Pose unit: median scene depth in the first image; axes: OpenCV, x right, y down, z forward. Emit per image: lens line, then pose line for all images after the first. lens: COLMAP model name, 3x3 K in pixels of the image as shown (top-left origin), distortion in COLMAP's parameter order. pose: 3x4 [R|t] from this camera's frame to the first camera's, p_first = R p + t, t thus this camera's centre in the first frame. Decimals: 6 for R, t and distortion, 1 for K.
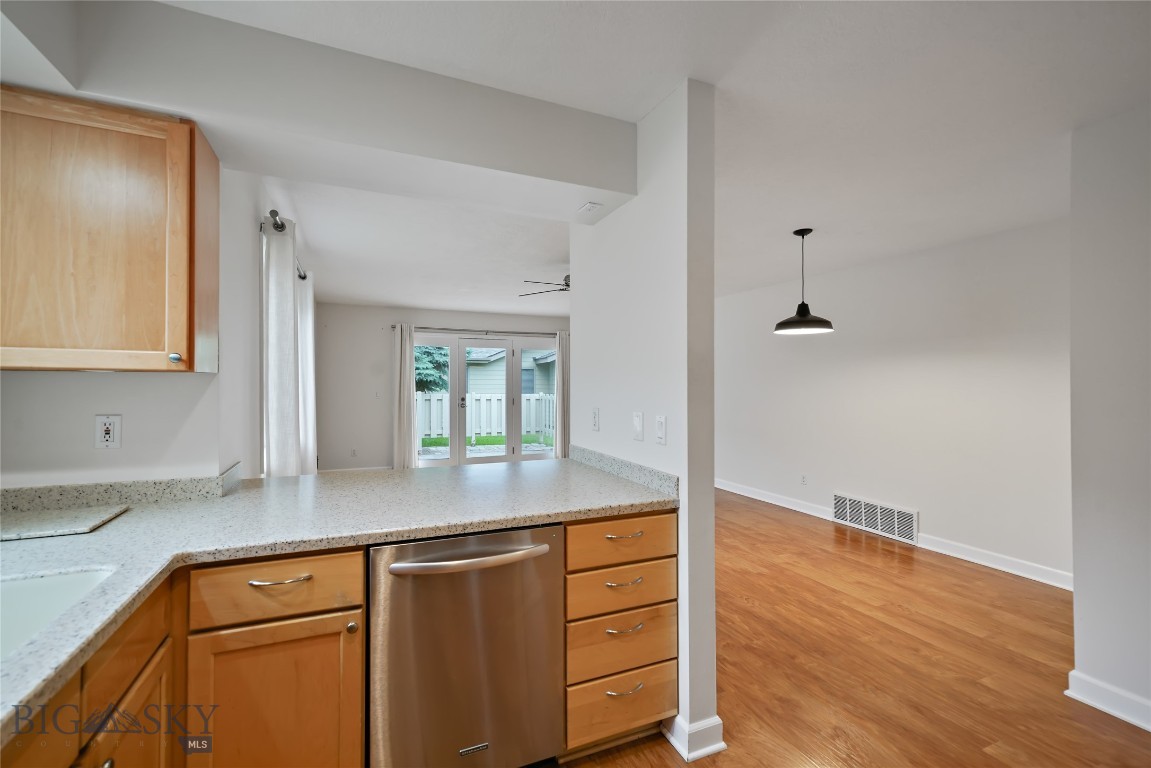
lens RADIAL K [[500.5, 0, 572.4], [0, 500.5, 380.9], [0, 0, 1]] dist [0.009147, -0.000269]
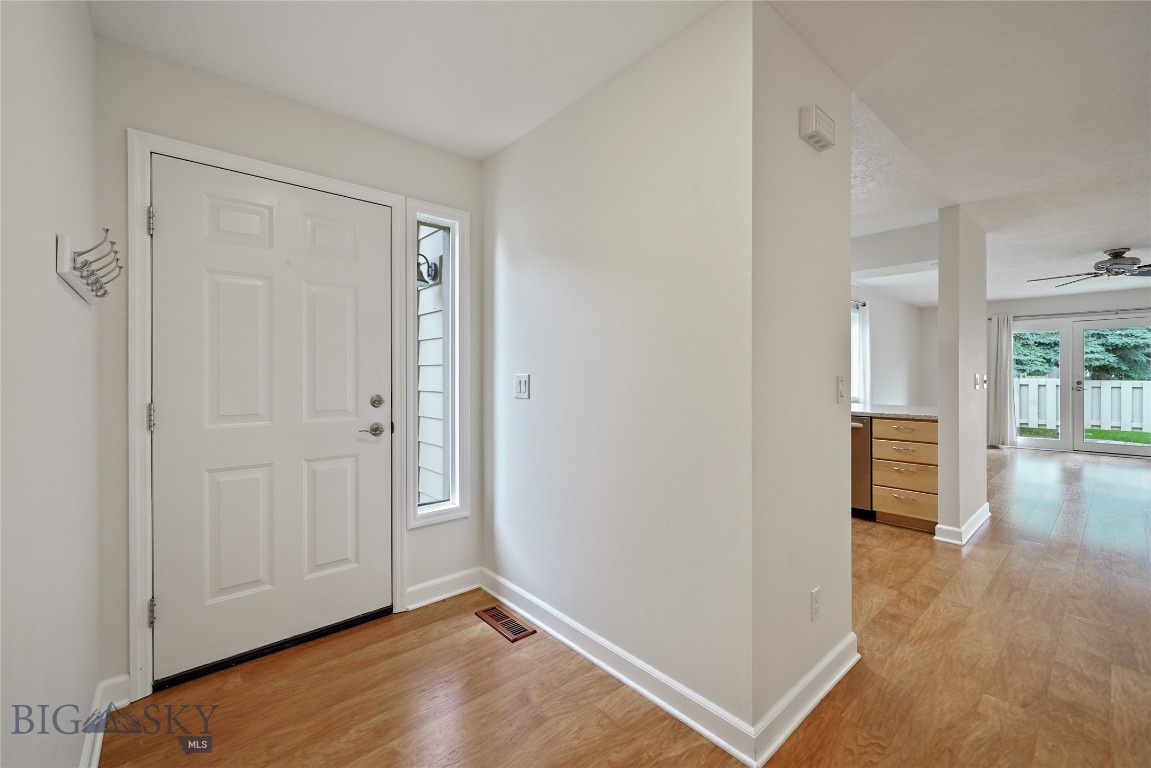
lens RADIAL K [[468.4, 0, 576.1], [0, 468.4, 376.0], [0, 0, 1]] dist [0.000055, 0.004972]
pose [[0.297505, 0.000227, -0.954720, 0.978868], [0.007068, 0.999972, 0.002440, 0.036969], [0.954694, -0.007474, 0.297495, -0.593280]]
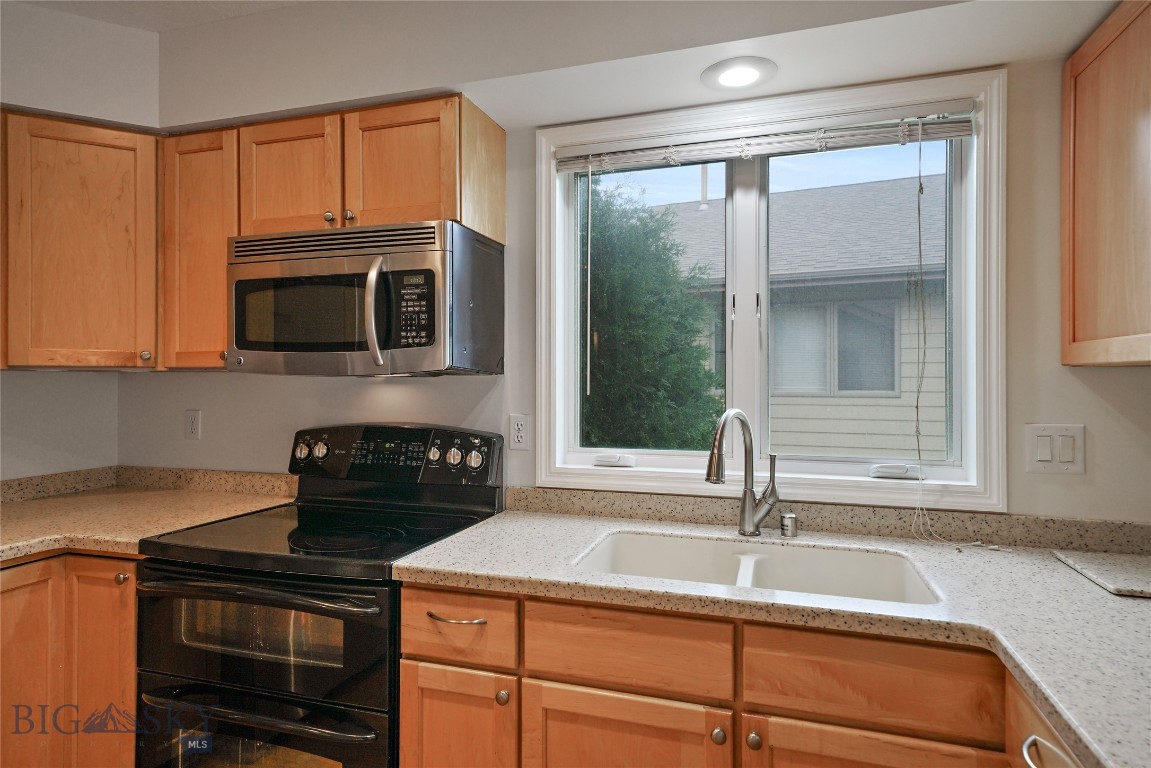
lens RADIAL K [[652.7, 0, 570.6], [0, 652.7, 375.9], [0, 0, 1]] dist [0.022089, -0.000156]
pose [[-0.665330, -0.011886, -0.746455, 0.115055], [-0.000557, 0.999881, -0.015425, 0.004500], [0.746549, -0.009847, -0.665258, 0.492225]]
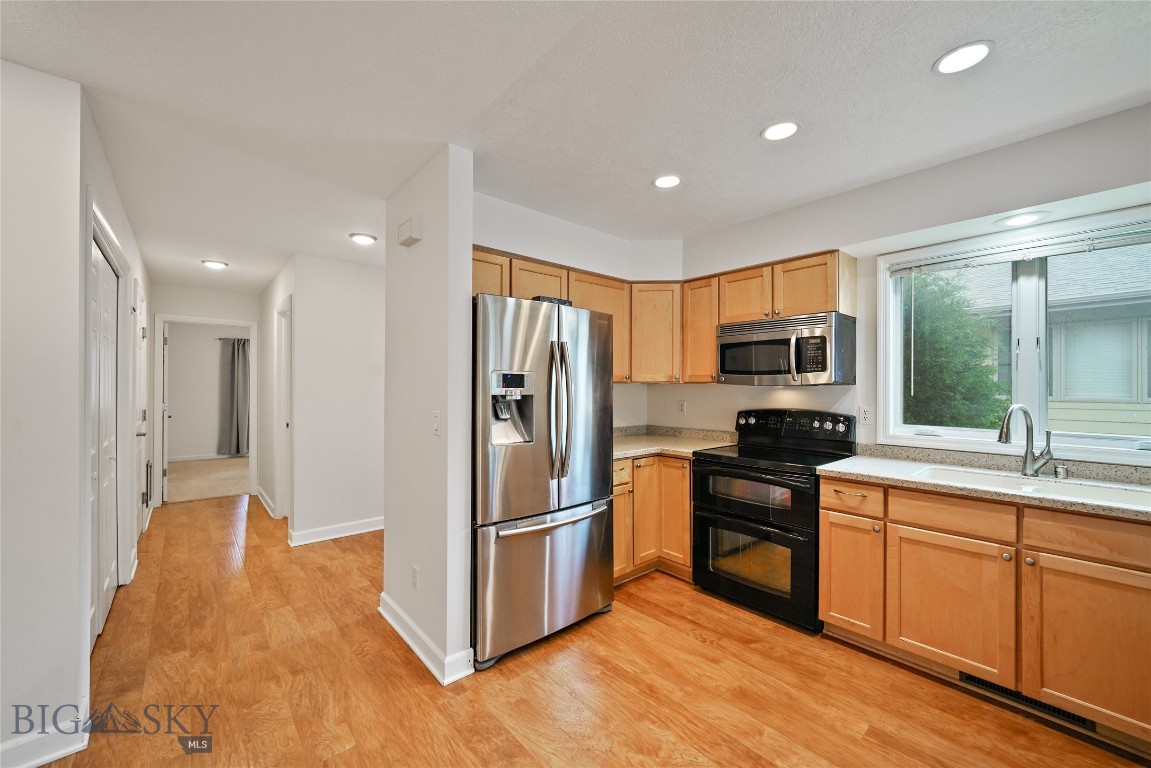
lens RADIAL K [[448.4, 0, 573.9], [0, 448.4, 385.7], [0, 0, 1]] dist [-0.001238, 0.000364]
pose [[-0.953739, -0.010183, -0.300462, 0.477225], [-0.007605, 0.999924, -0.009749, 0.007376], [0.300538, -0.007013, -0.953744, 0.683512]]
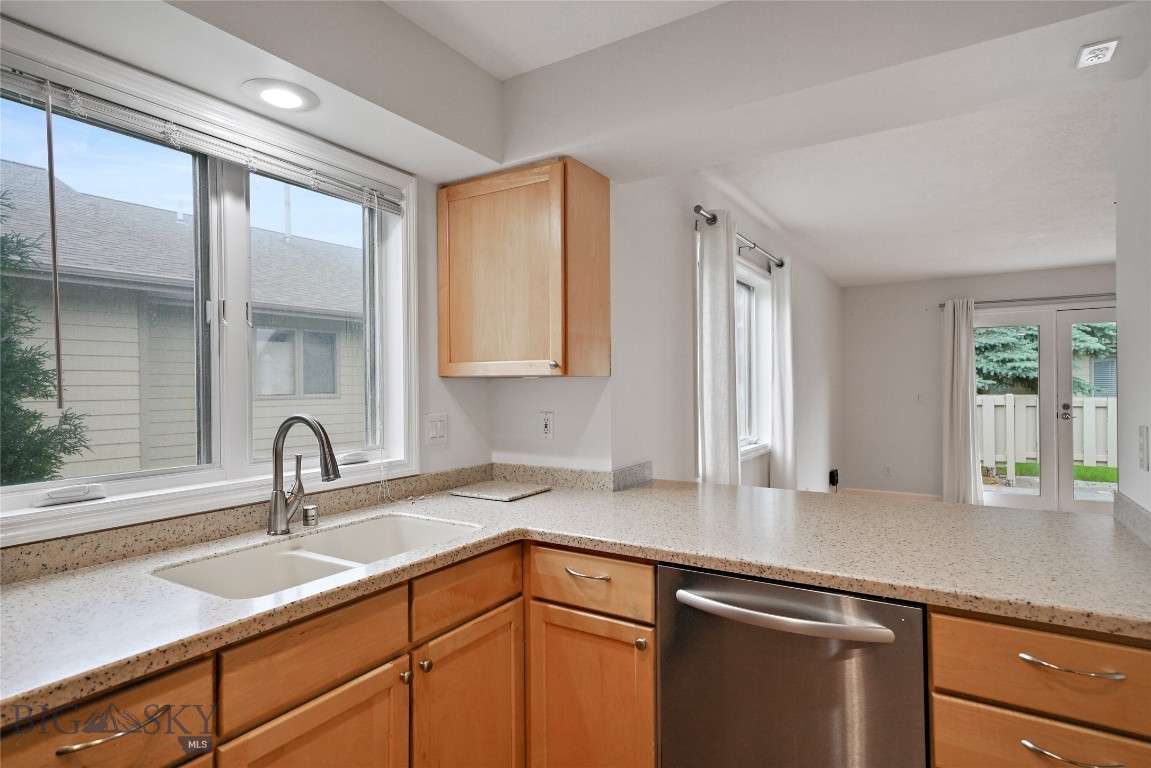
lens RADIAL K [[613.2, 0, 575.5], [0, 613.2, 384.0], [0, 0, 1]] dist [0.018517, 0.002315]
pose [[0.562972, -0.010746, -0.826406, 0.211303], [0.015563, 0.999876, -0.002400, 0.001838], [0.826329, -0.011511, 0.563069, 0.119189]]
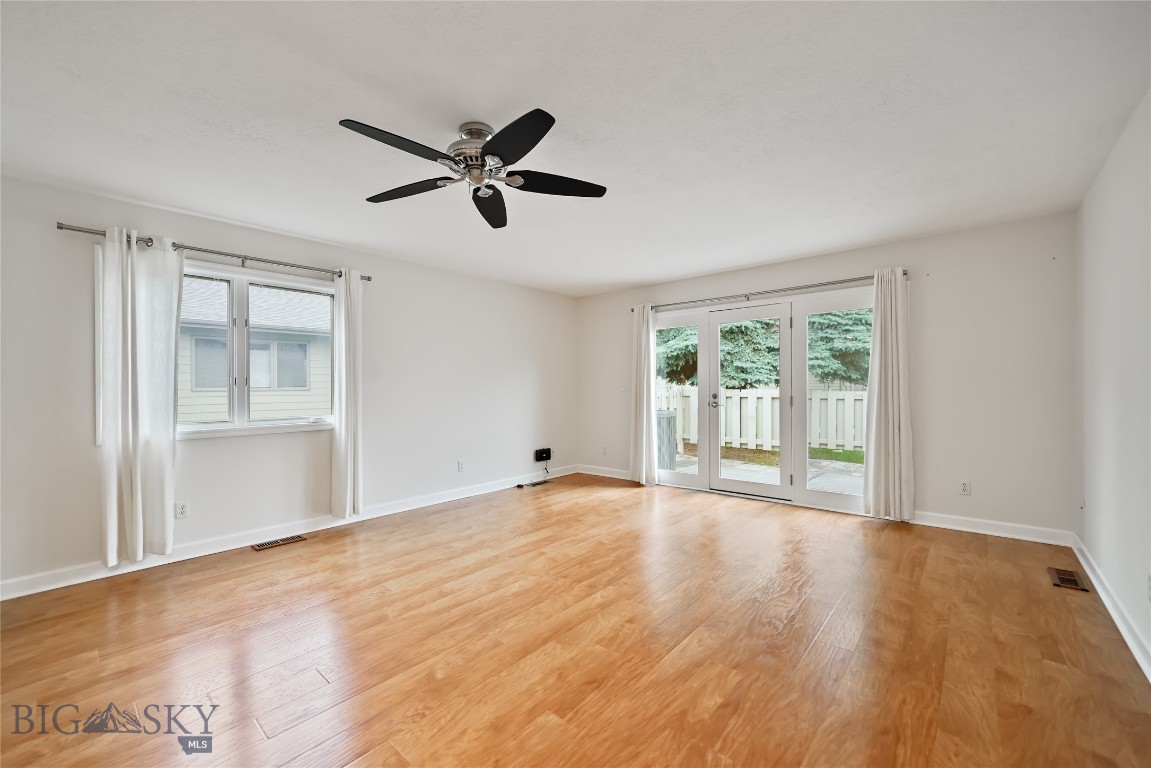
lens RADIAL K [[460.0, 0, 572.7], [0, 460.0, 385.9], [0, 0, 1]] dist [-0.001068, 0.000267]
pose [[0.423830, -0.007675, -0.905709, 0.769733], [0.014645, 0.999891, -0.001620, 0.052521], [0.905623, -0.012578, 0.423897, 1.388471]]
